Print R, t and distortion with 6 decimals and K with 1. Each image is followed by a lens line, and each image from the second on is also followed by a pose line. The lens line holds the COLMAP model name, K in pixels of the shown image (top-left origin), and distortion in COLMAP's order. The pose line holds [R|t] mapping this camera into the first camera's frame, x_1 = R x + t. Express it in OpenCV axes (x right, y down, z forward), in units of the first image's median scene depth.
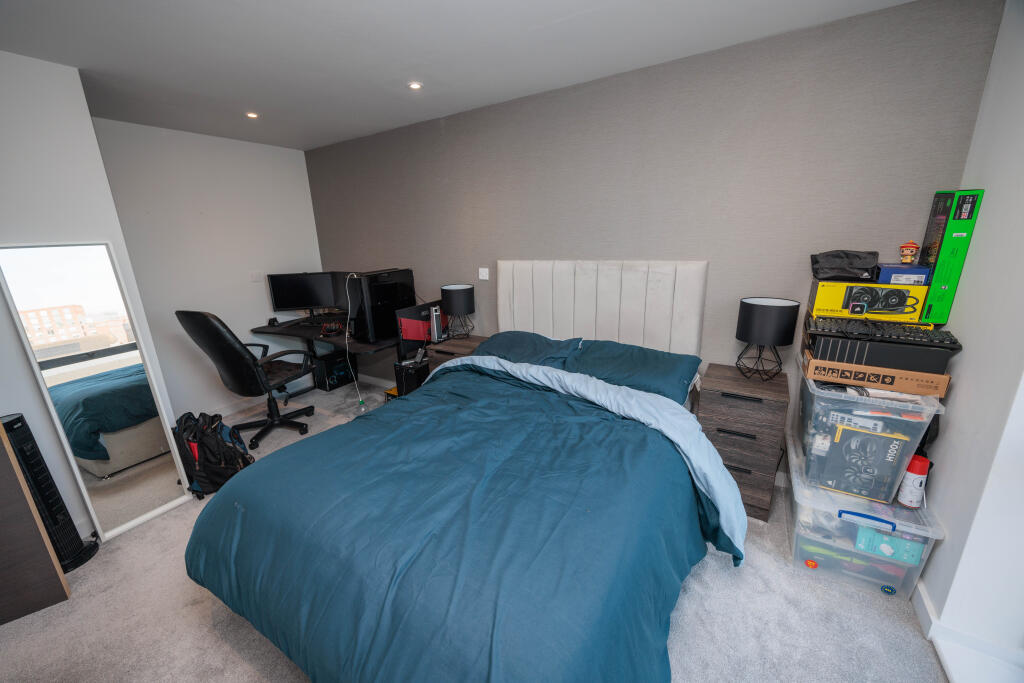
lens RADIAL K [[385.8, 0, 513.6], [0, 385.8, 339.6], [0, 0, 1]] dist [-0.004230, -0.000059]
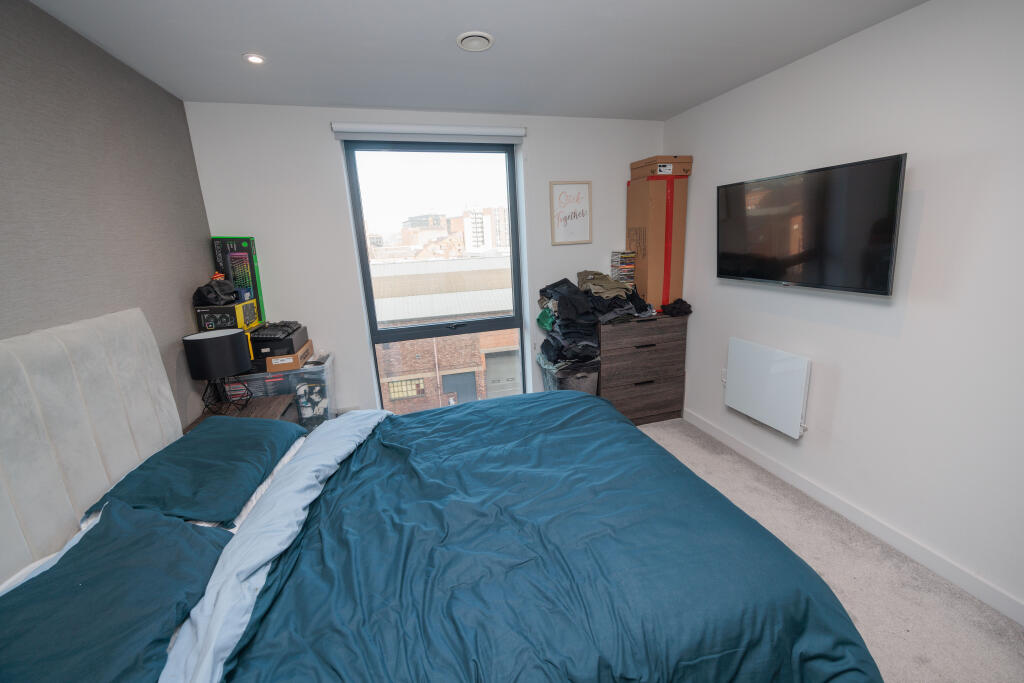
lens RADIAL K [[399.0, 0, 523.0], [0, 399.0, 325.6], [0, 0, 1]] dist [0.000573, 0.000049]
pose [[-0.739655, -0.078846, 0.668352, -0.646780], [0.243601, 0.894403, 0.375103, -0.330298], [-0.627351, 0.440258, -0.642343, 1.229340]]
